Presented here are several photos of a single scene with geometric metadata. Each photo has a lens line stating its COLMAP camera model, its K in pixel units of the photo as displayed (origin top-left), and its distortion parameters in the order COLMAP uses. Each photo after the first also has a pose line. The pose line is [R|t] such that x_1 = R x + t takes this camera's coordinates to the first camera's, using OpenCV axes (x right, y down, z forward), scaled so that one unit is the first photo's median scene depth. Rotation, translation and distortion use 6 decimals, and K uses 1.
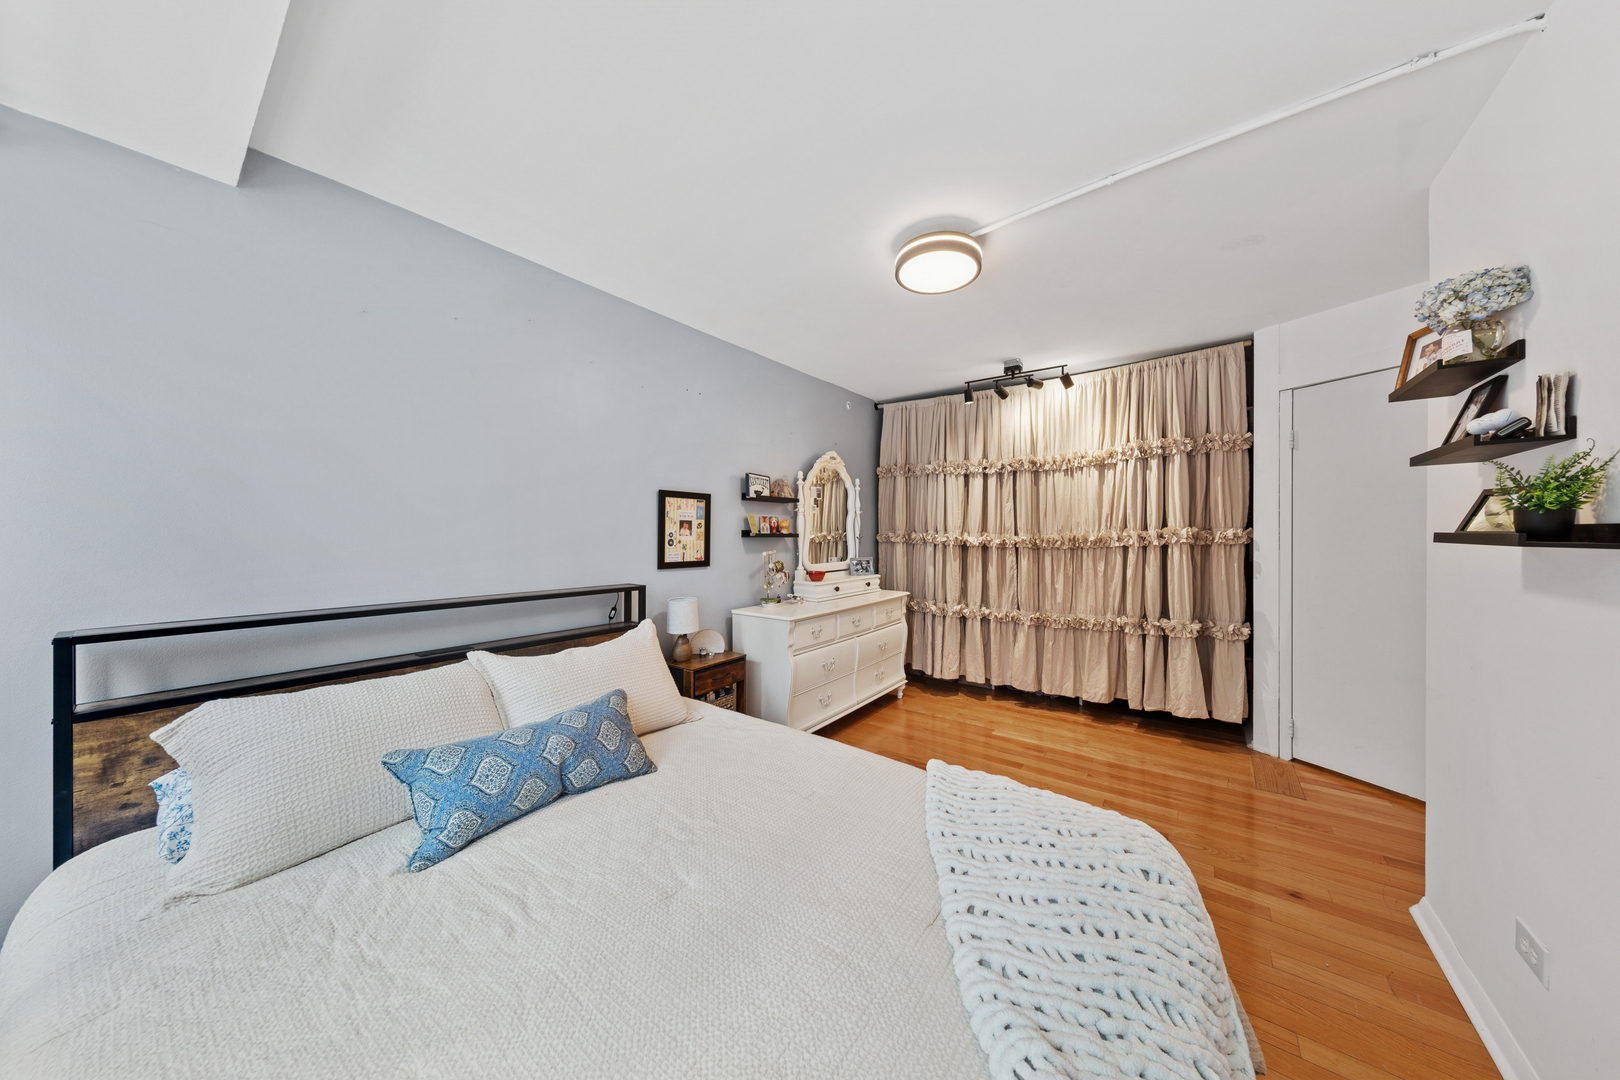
lens RADIAL K [[504.9, 0, 814.7], [0, 504.9, 540.4], [0, 0, 1]] dist [0.000796, 0.000008]
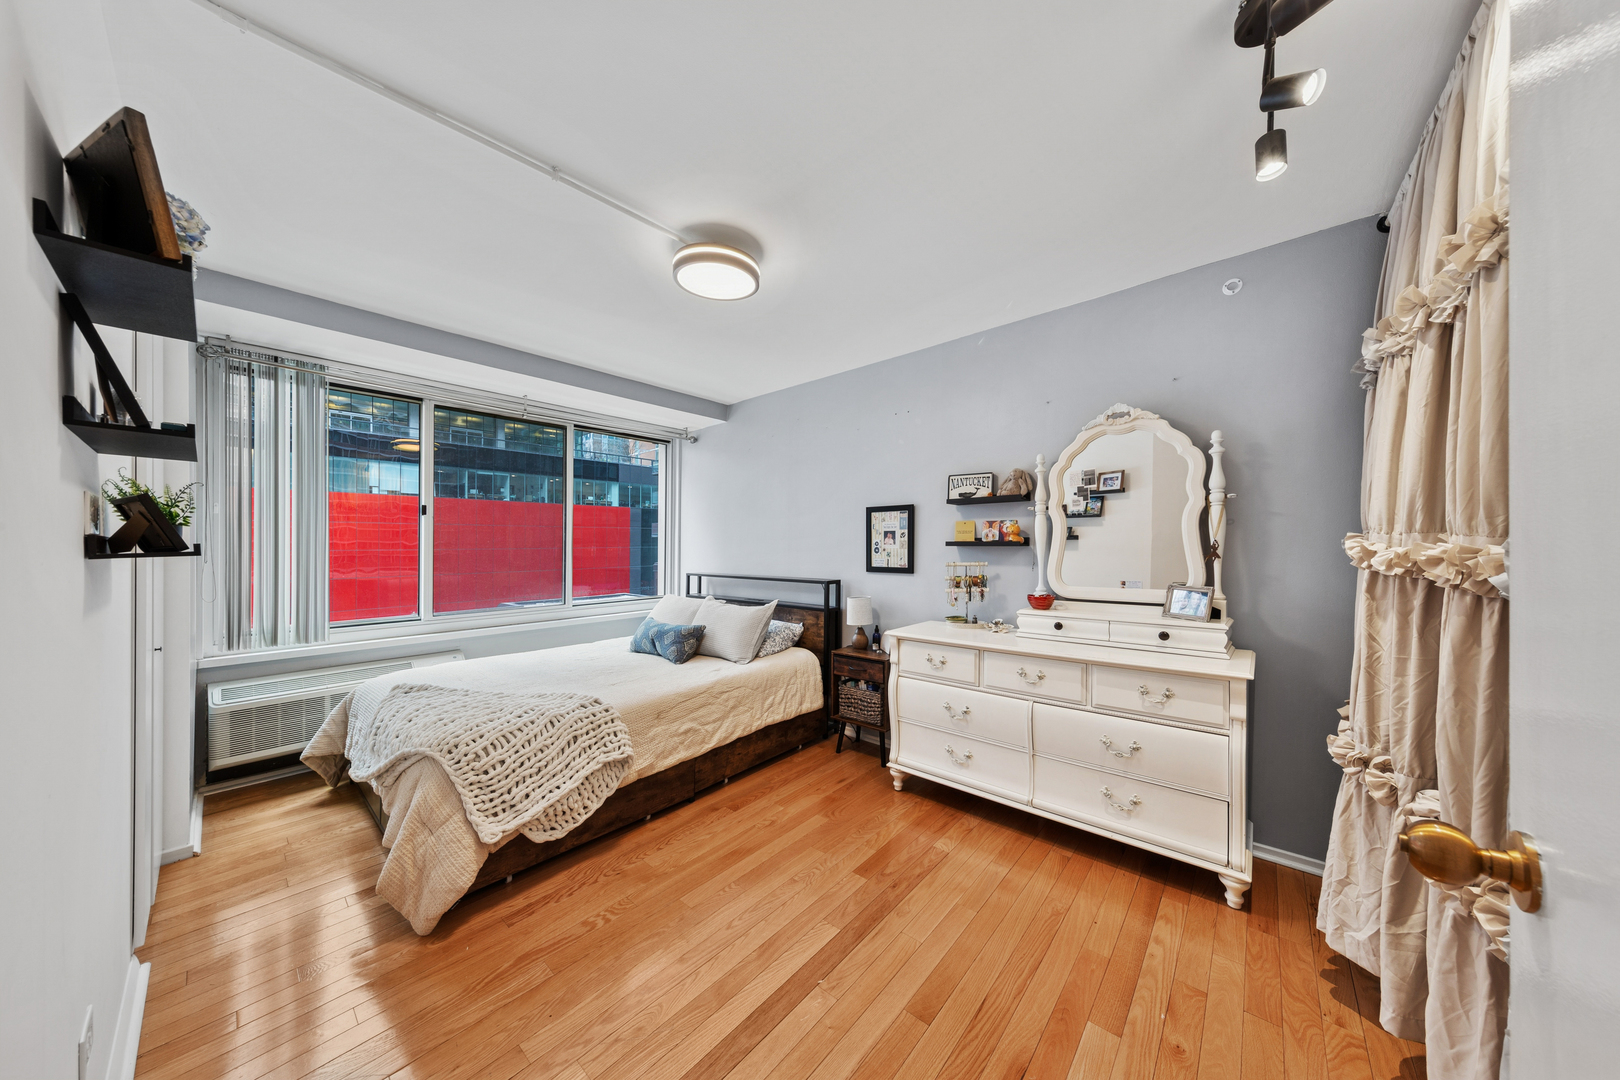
lens RADIAL K [[504.9, 0, 814.7], [0, 504.9, 540.4], [0, 0, 1]] dist [0.000796, 0.000008]
pose [[-0.065885, -0.009794, -0.997779, 0.877101], [-0.007628, 0.999928, -0.009311, -0.006421], [0.997798, 0.006997, -0.065955, 0.899036]]
